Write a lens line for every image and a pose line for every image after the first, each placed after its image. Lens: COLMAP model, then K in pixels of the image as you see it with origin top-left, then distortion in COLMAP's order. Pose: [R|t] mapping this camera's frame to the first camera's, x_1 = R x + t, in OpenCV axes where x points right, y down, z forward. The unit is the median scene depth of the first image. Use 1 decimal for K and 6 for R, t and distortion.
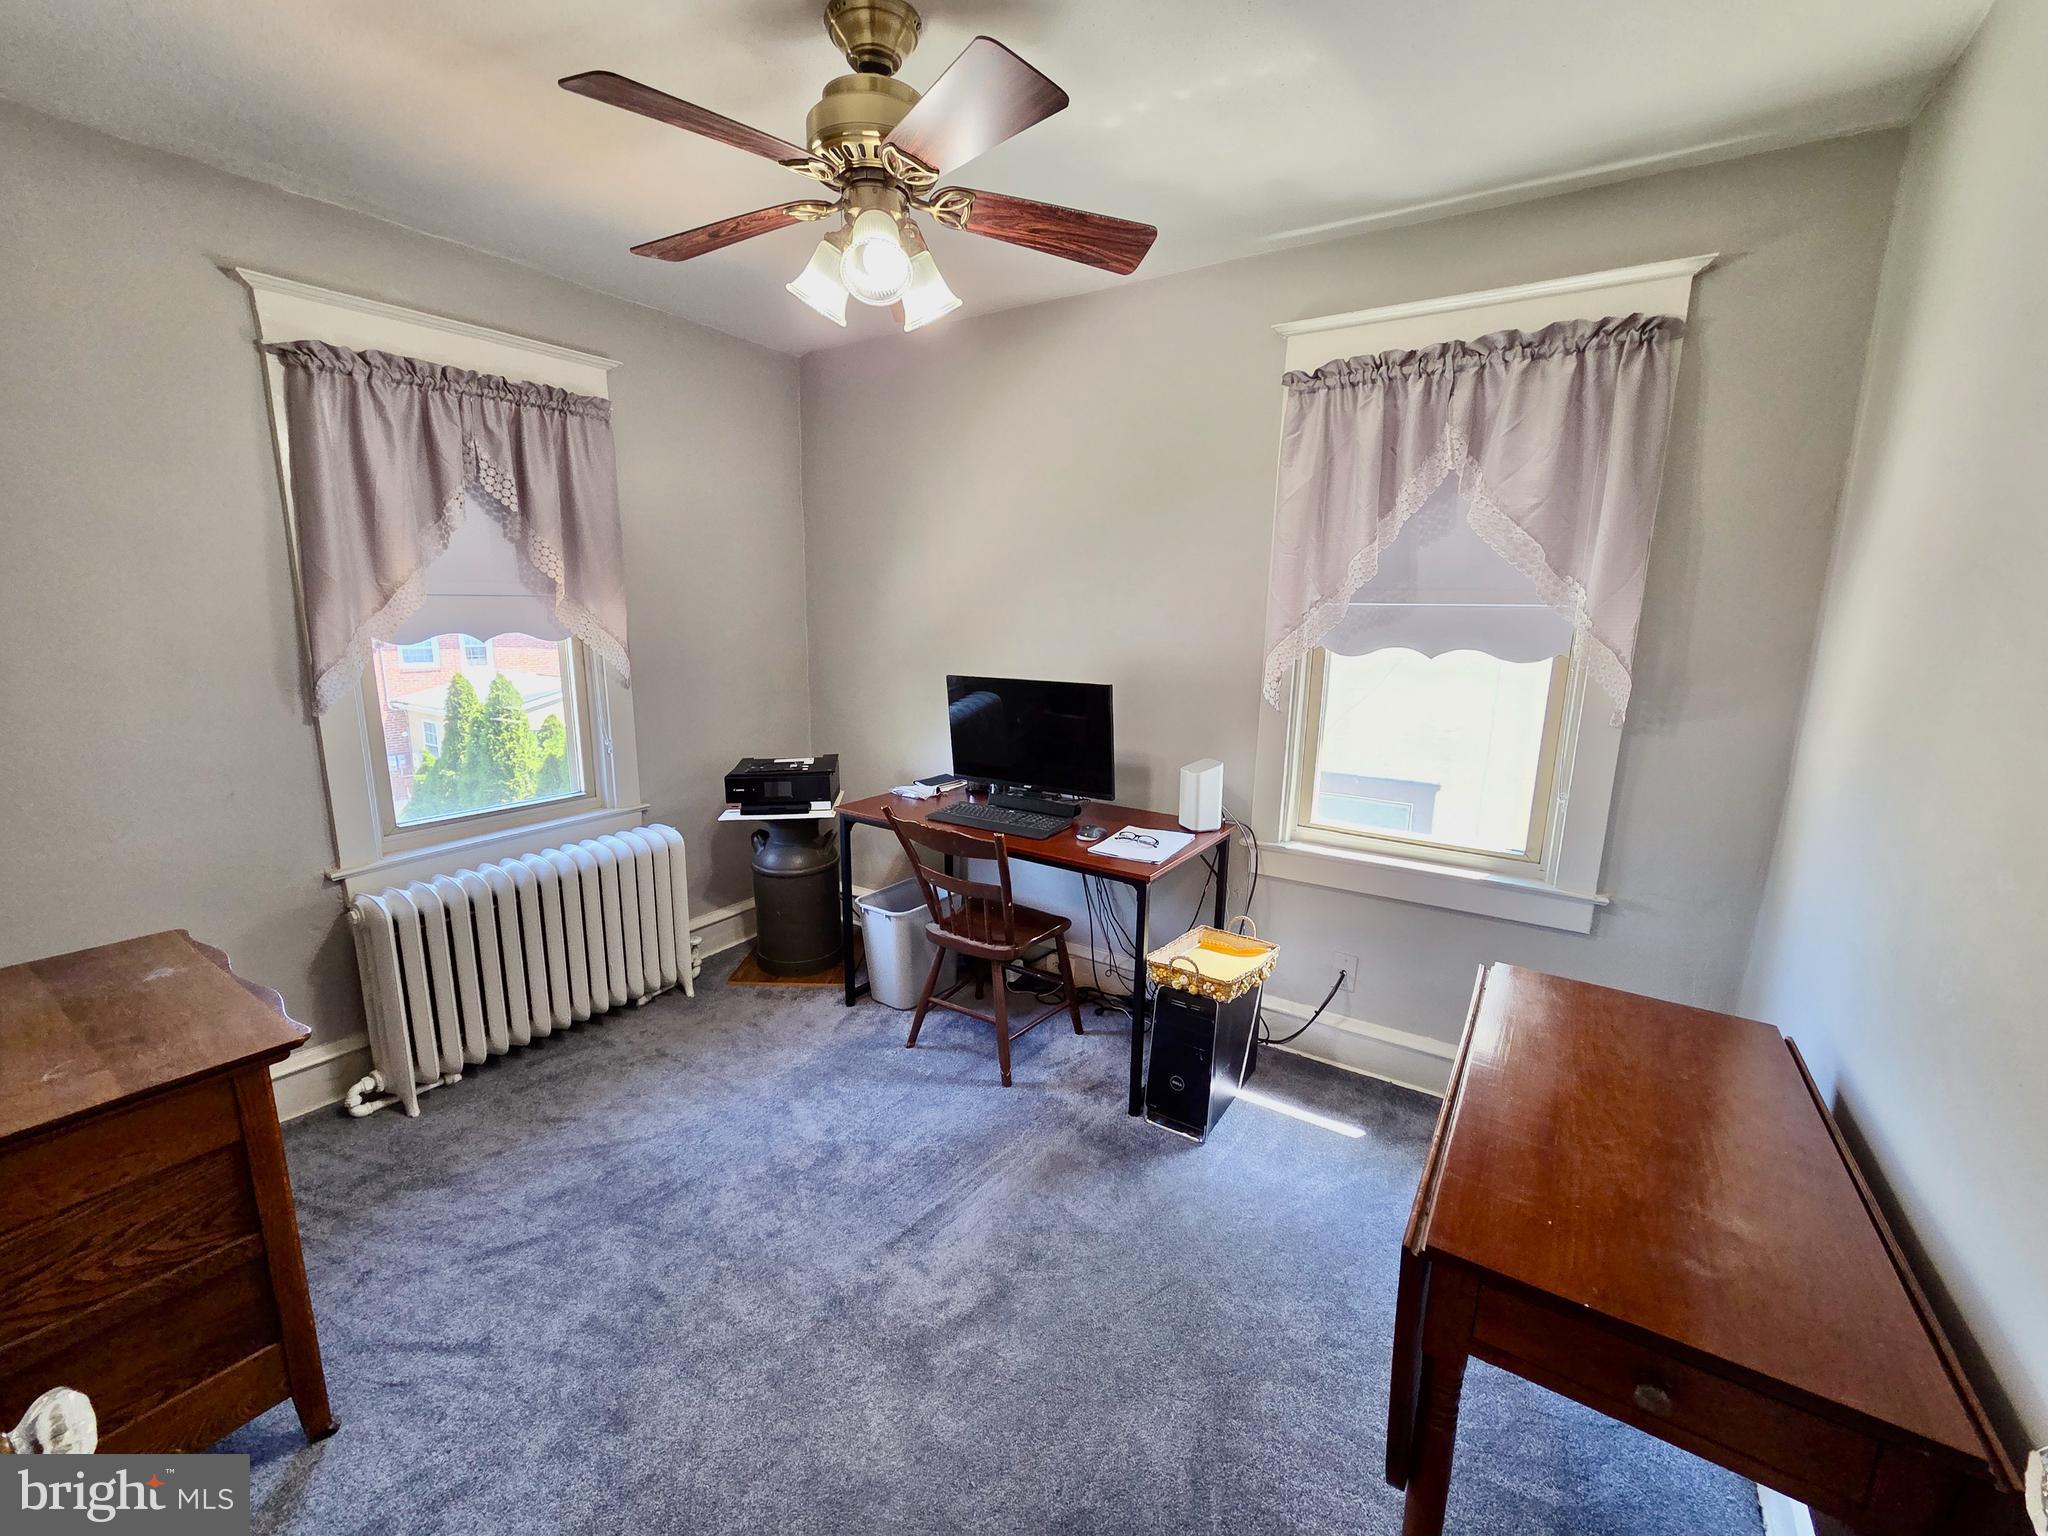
lens RADIAL K [[838.0, 0, 1015.5], [0, 838.0, 777.6], [0, 0, 1]] dist [0.001700, -0.002042]
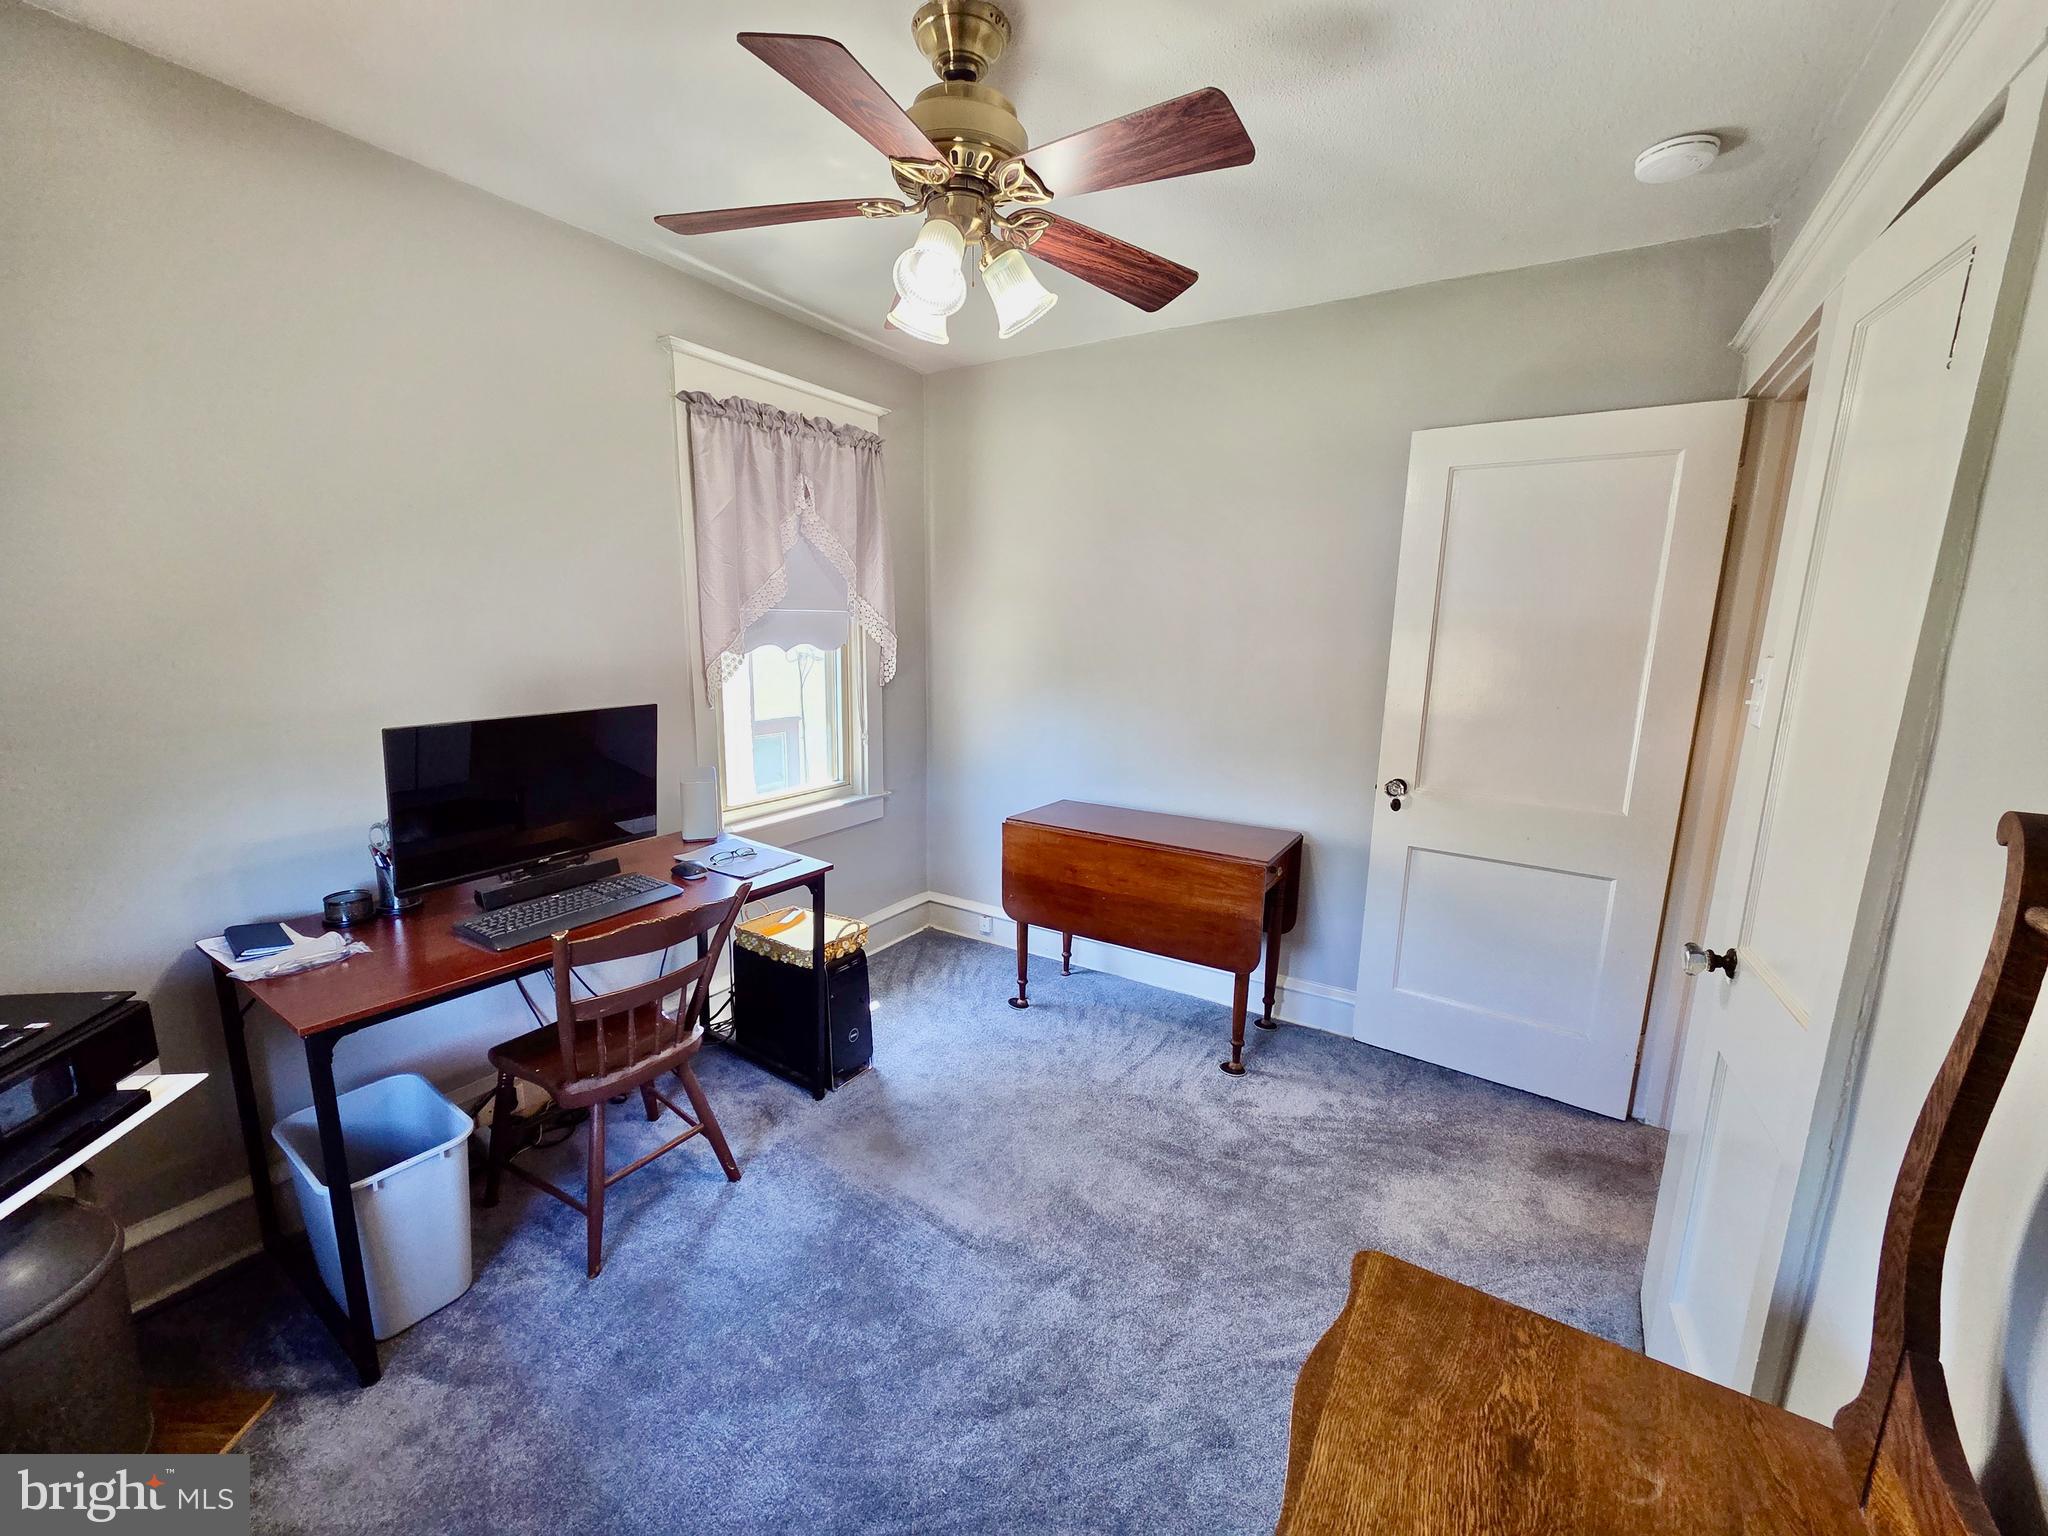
lens RADIAL K [[838.0, 0, 1015.5], [0, 838.0, 777.6], [0, 0, 1]] dist [0.001700, -0.002042]
pose [[-0.029298, -0.204775, 0.978371, -0.858251], [0.179143, 0.961867, 0.206685, -0.167328], [-0.983387, 0.181324, 0.008503, 0.717628]]
